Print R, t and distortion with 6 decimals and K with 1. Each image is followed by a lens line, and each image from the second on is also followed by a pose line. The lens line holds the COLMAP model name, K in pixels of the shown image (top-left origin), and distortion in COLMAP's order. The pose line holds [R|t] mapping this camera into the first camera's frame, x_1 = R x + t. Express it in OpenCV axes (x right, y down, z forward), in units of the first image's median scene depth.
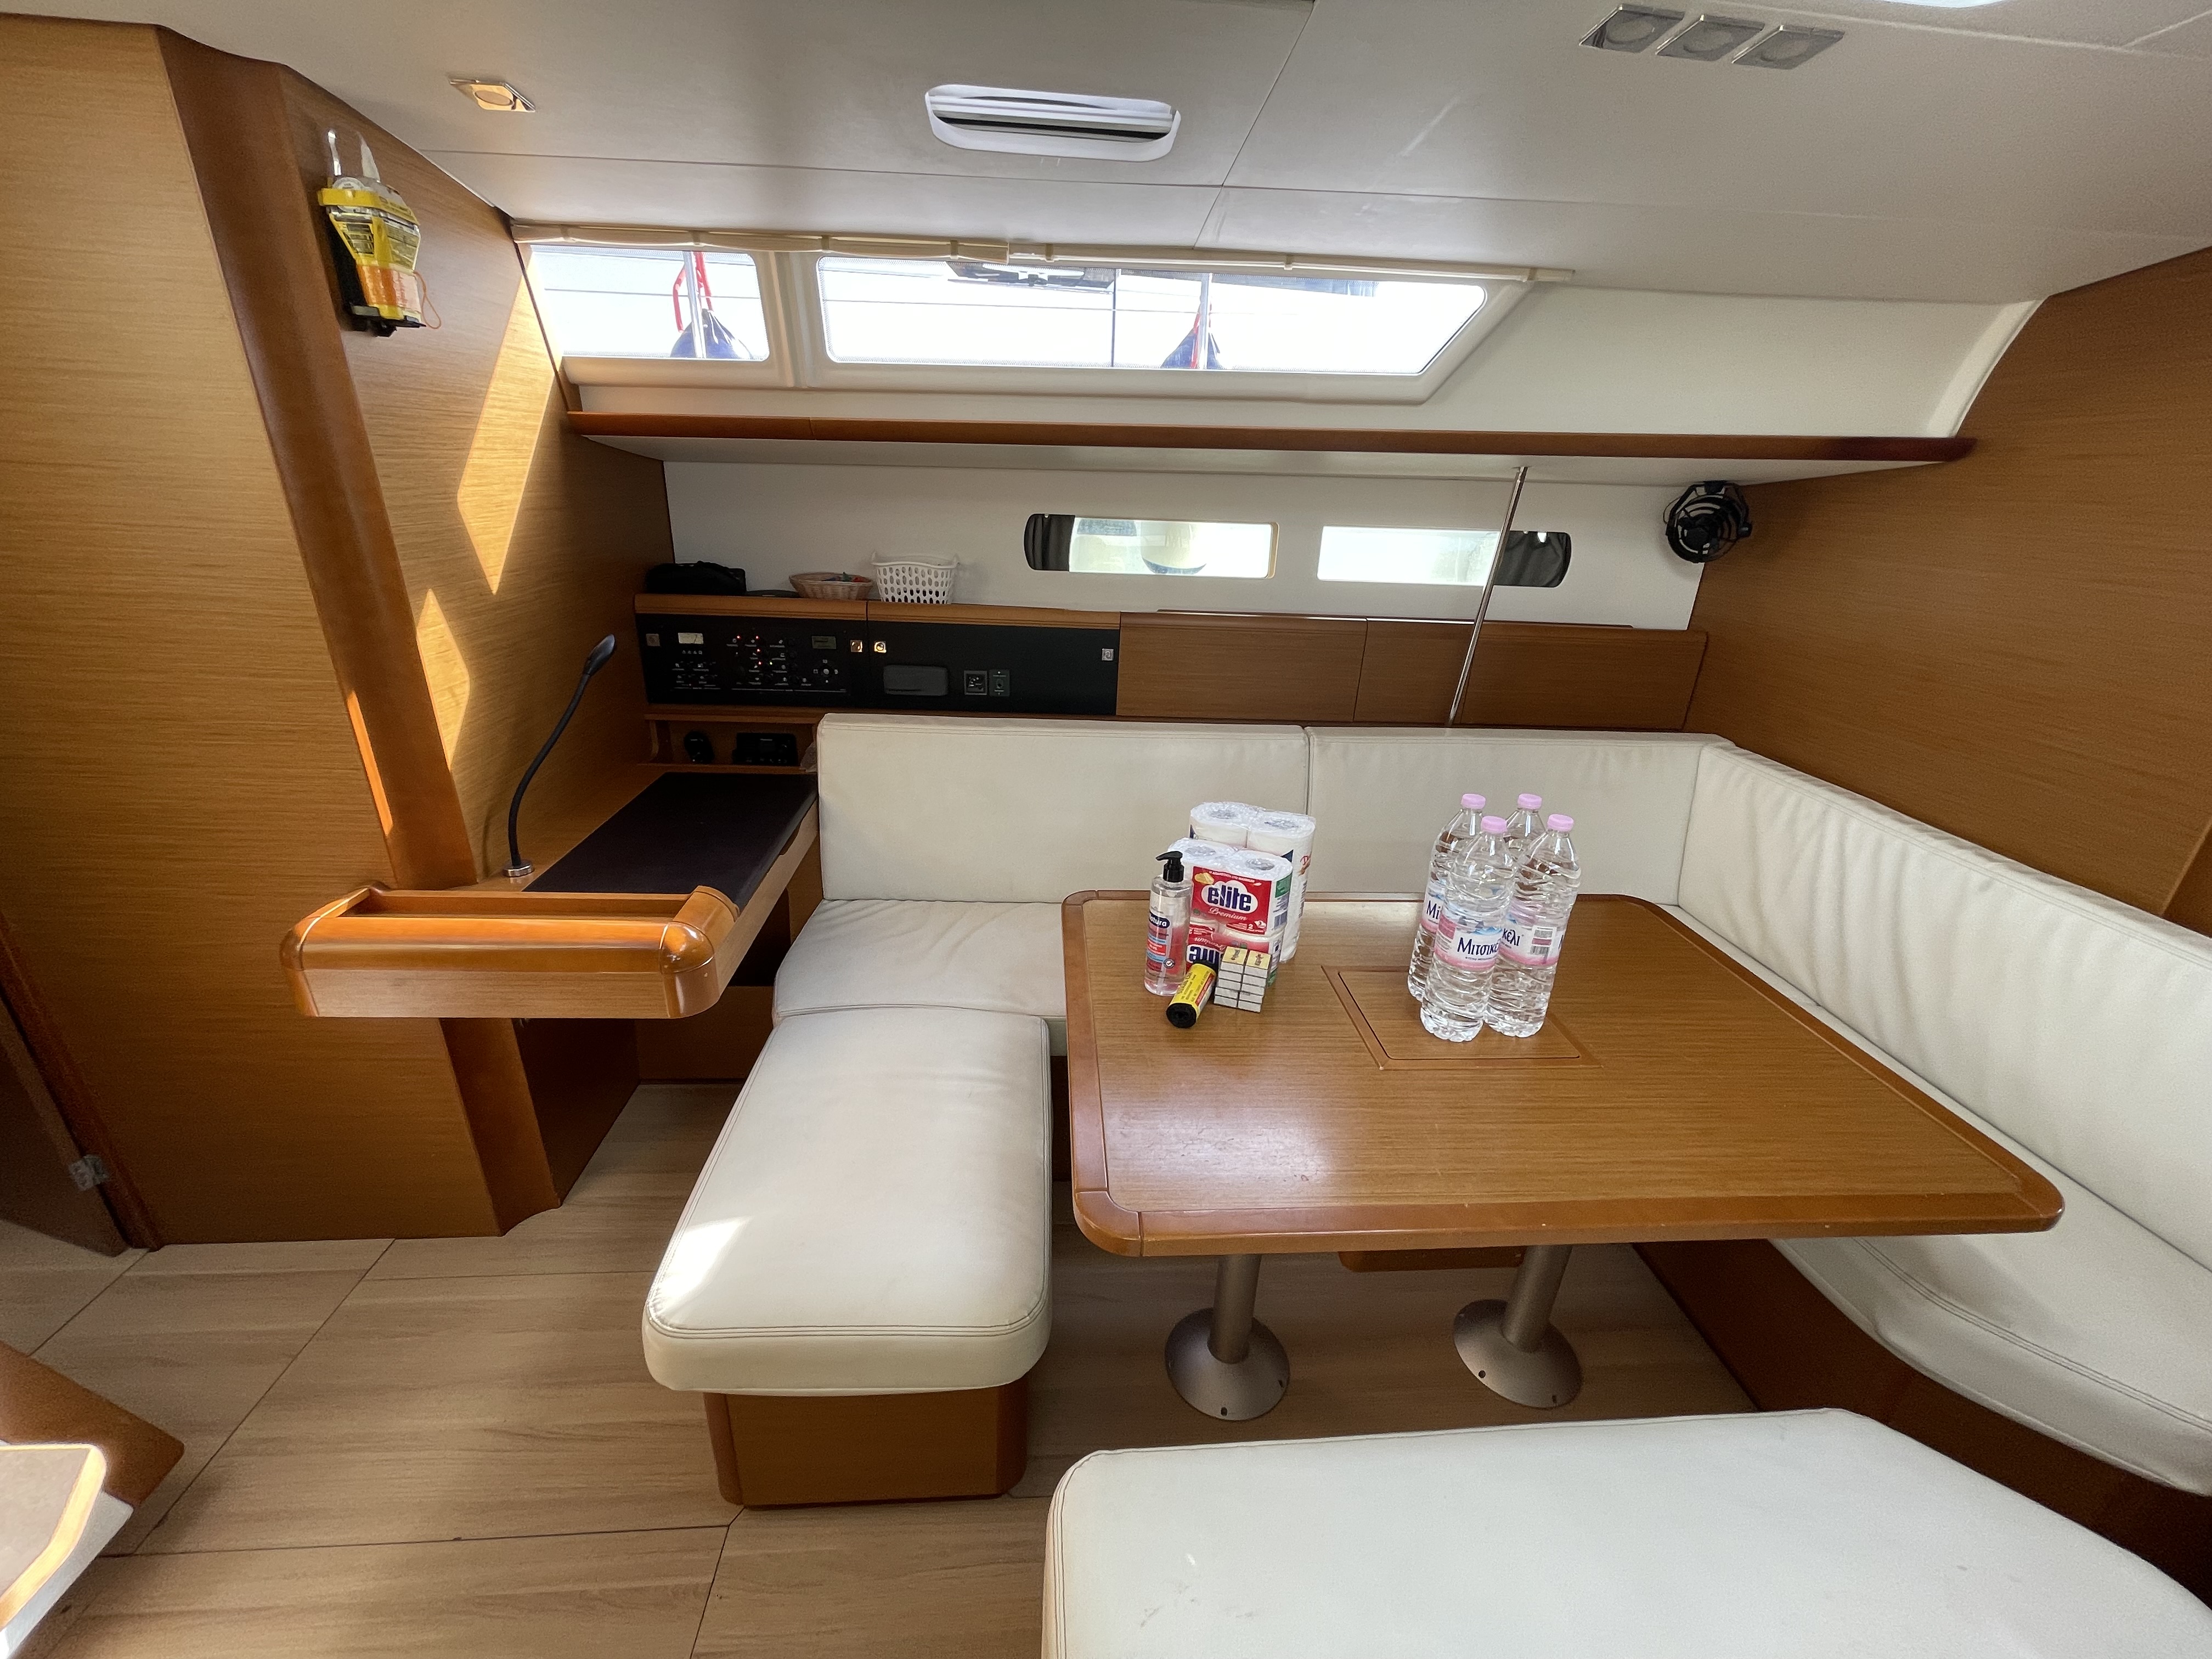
lens RADIAL K [[895.9, 0, 1115.2], [0, 895.9, 839.0], [0, 0, 1]] dist [-0.002285, 0.002289]
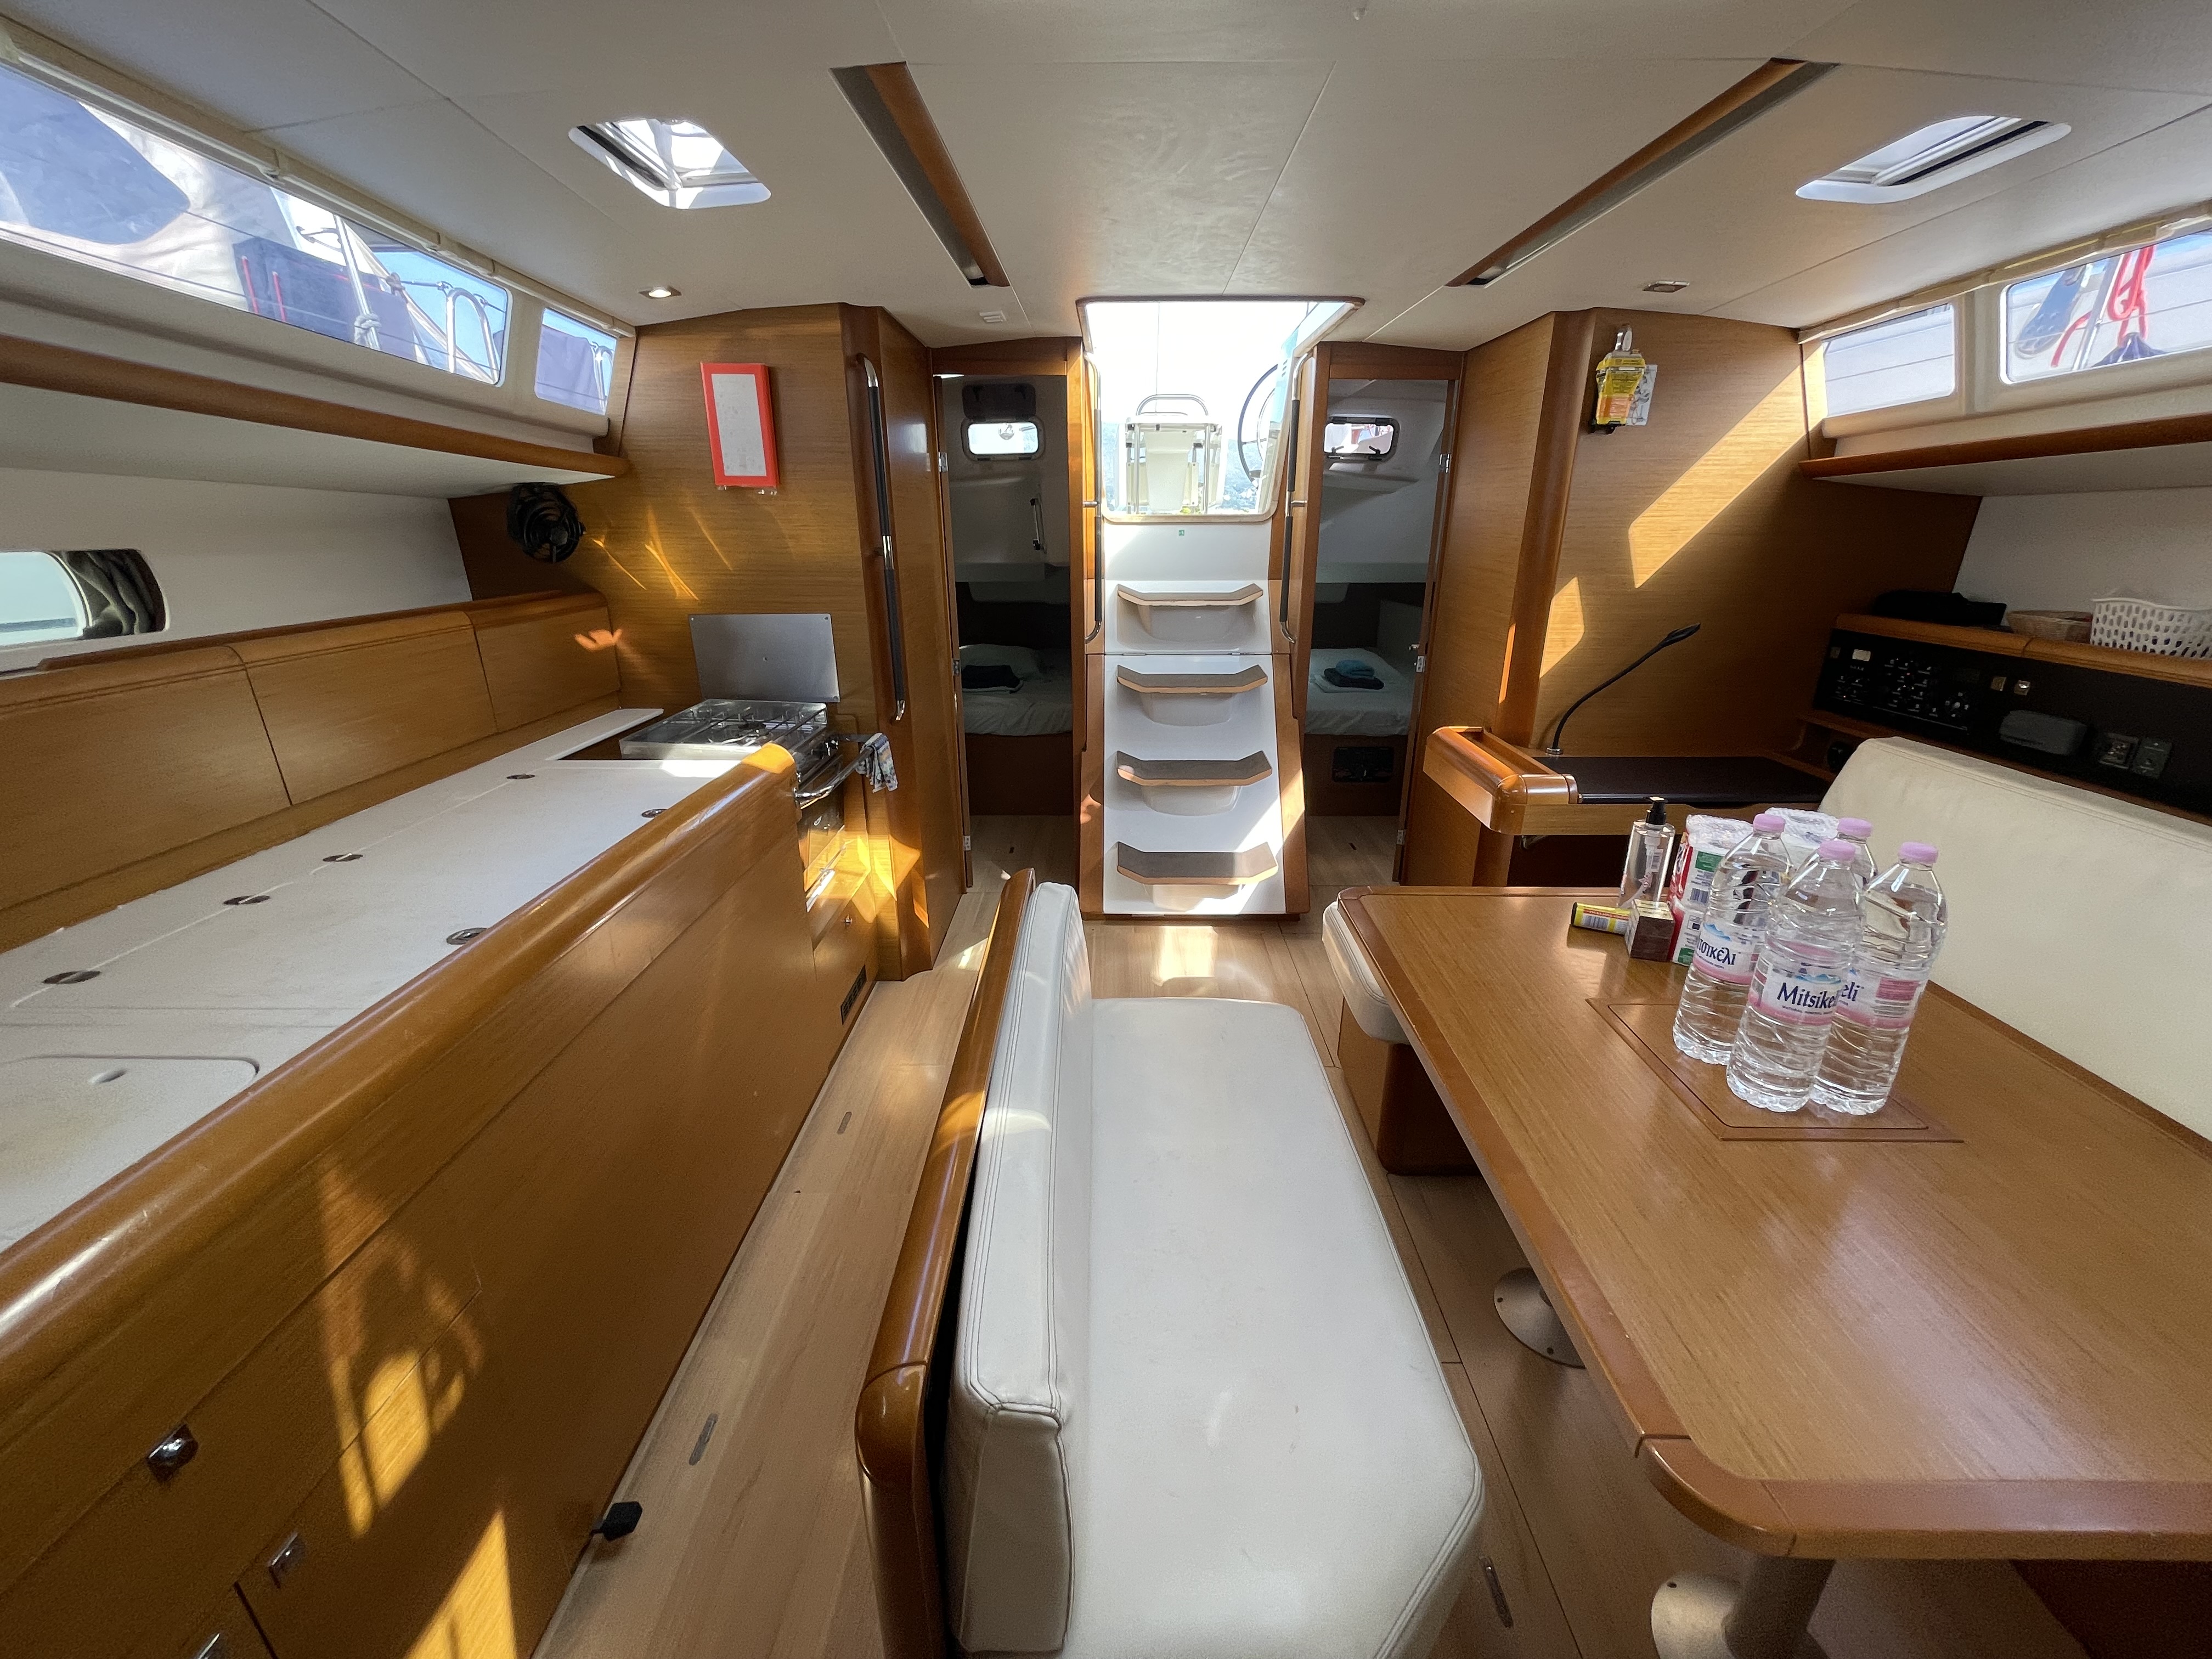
lens RADIAL K [[895.9, 0, 1107.9], [0, 895.9, 847.1], [0, 0, 1]] dist [-0.002285, 0.002289]
pose [[-0.086926, 0.305143, -0.948331, 0.722880], [-0.375750, 0.871583, 0.314889, -0.016261], [0.922635, 0.383708, 0.038895, 0.190680]]
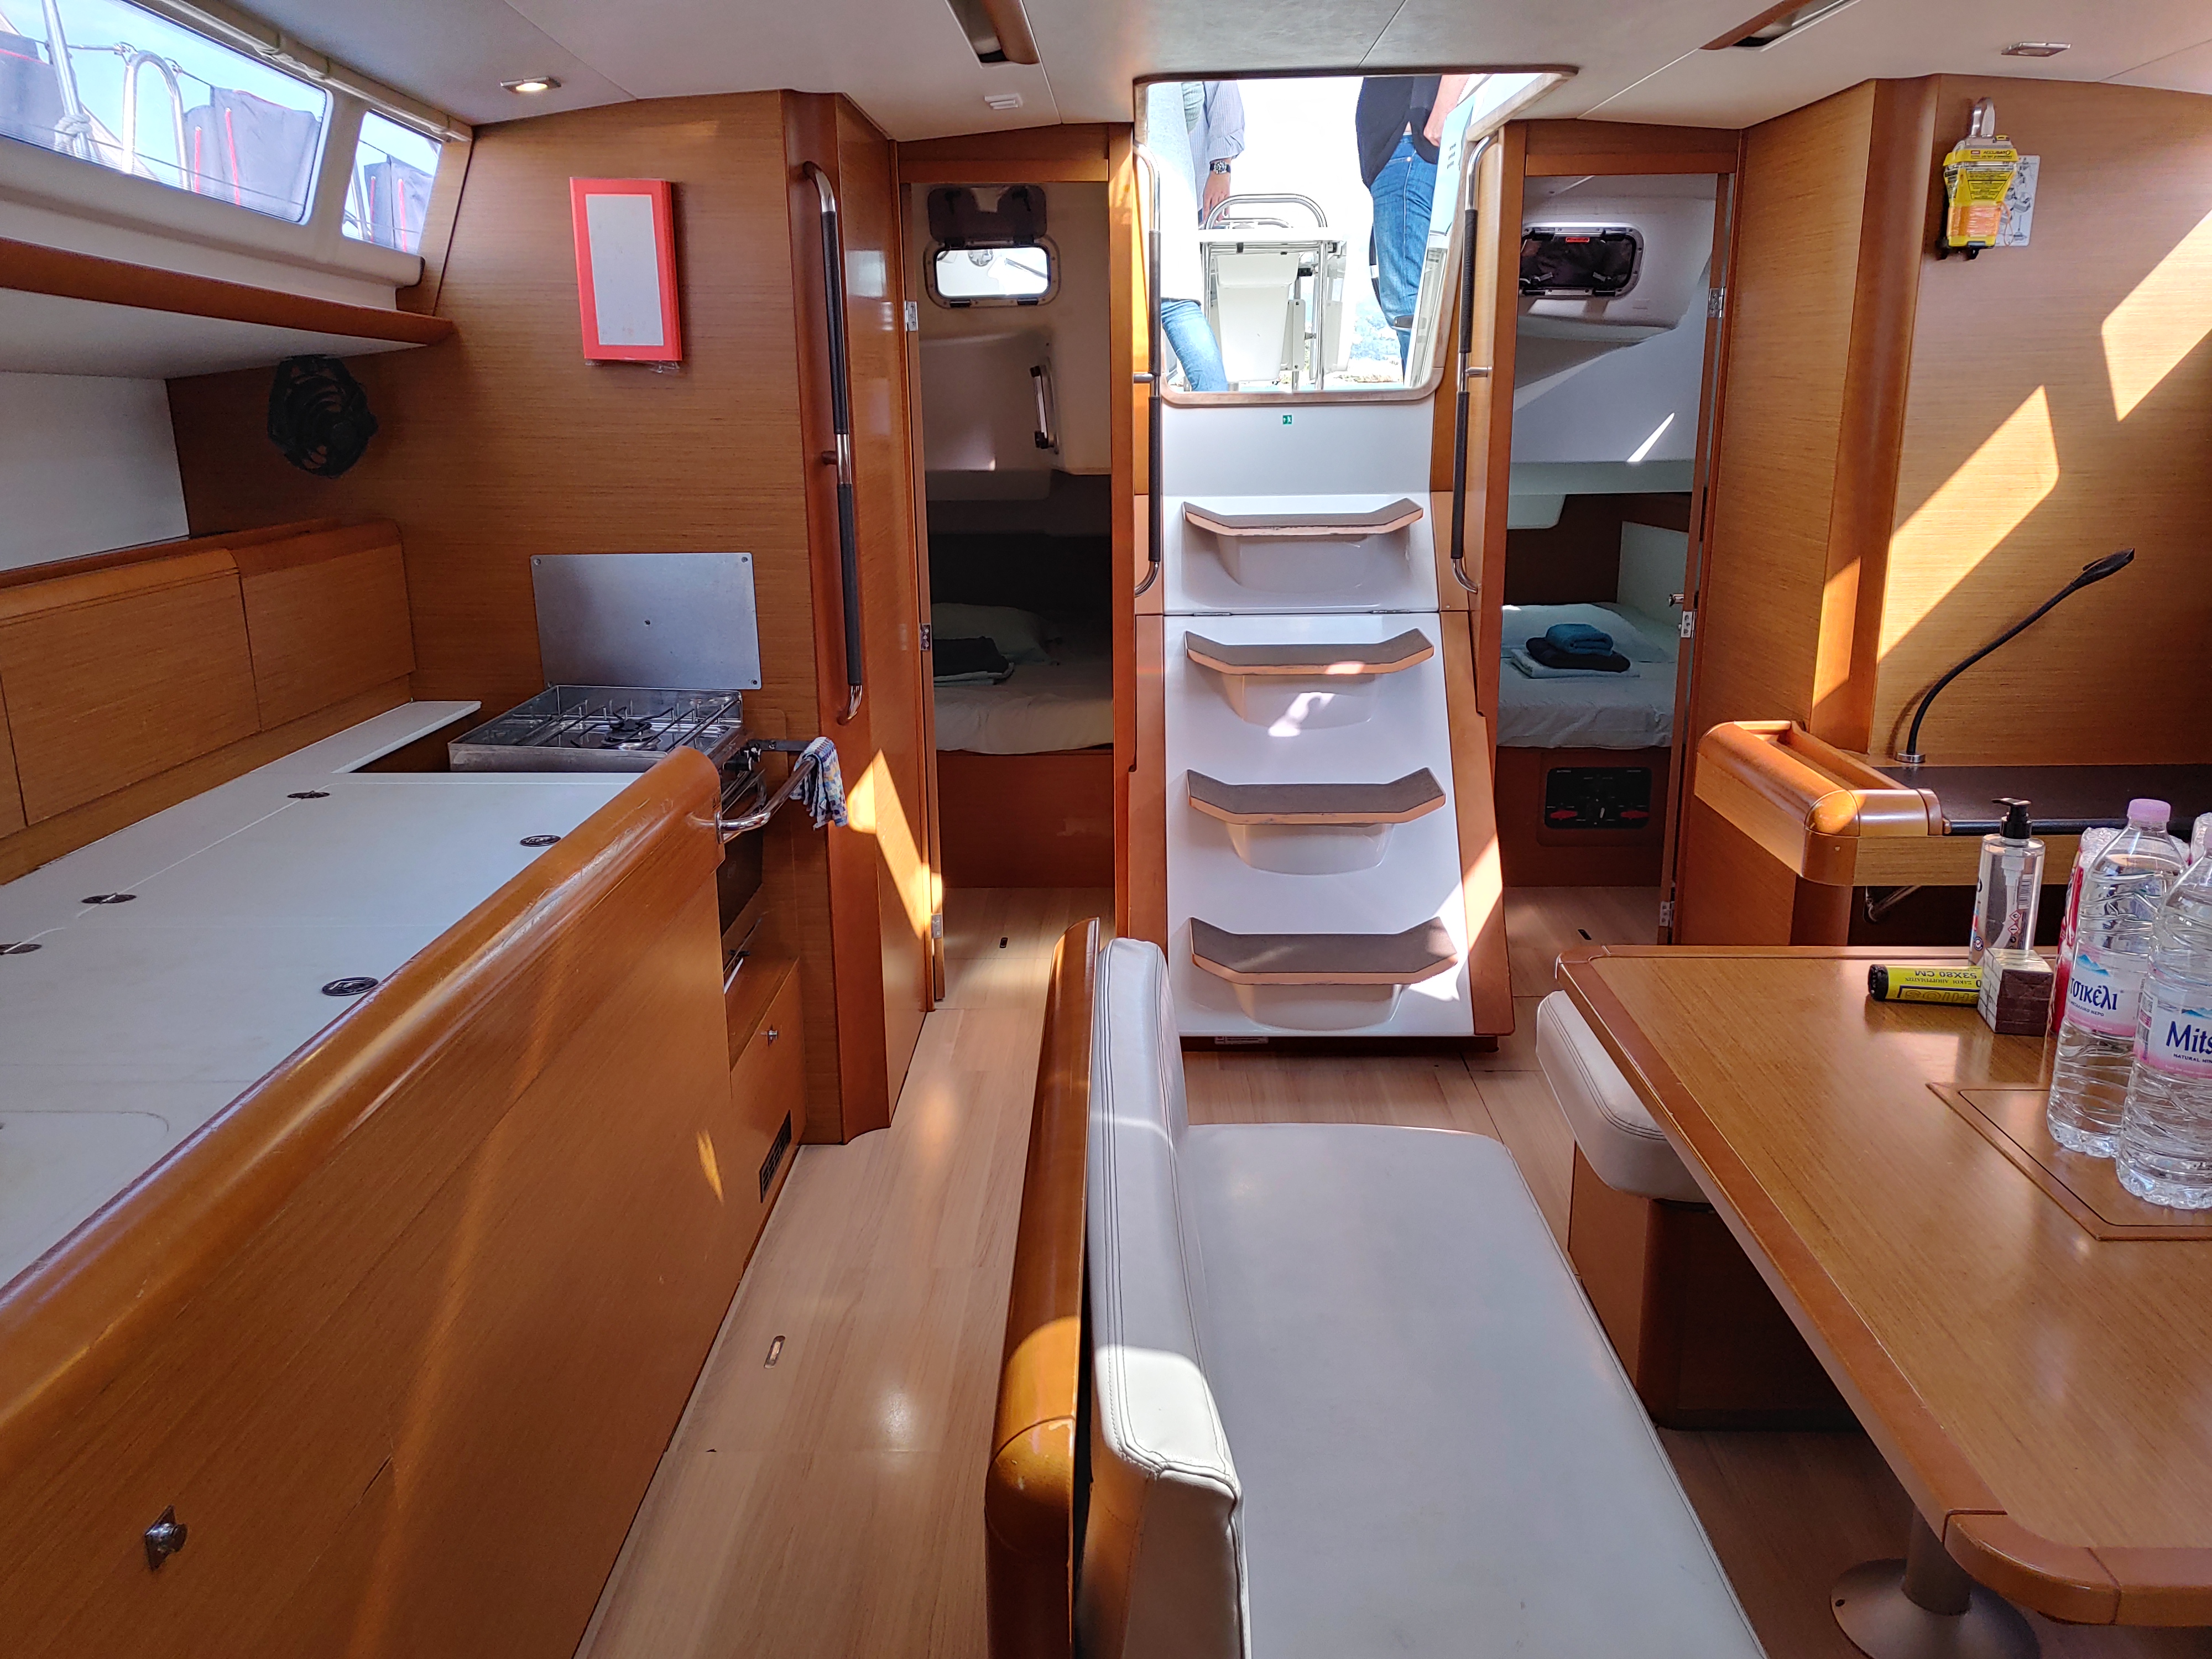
lens RADIAL K [[1675.9, 0, 1097.8], [0, 1675.9, 831.5], [0, 0, 1]] dist [0.069476, -0.062715]
pose [[-0.100929, 0.217735, -0.970775, 0.924616], [-0.366089, 0.899169, 0.239736, -0.011636], [0.925090, 0.379587, -0.011042, 0.160865]]
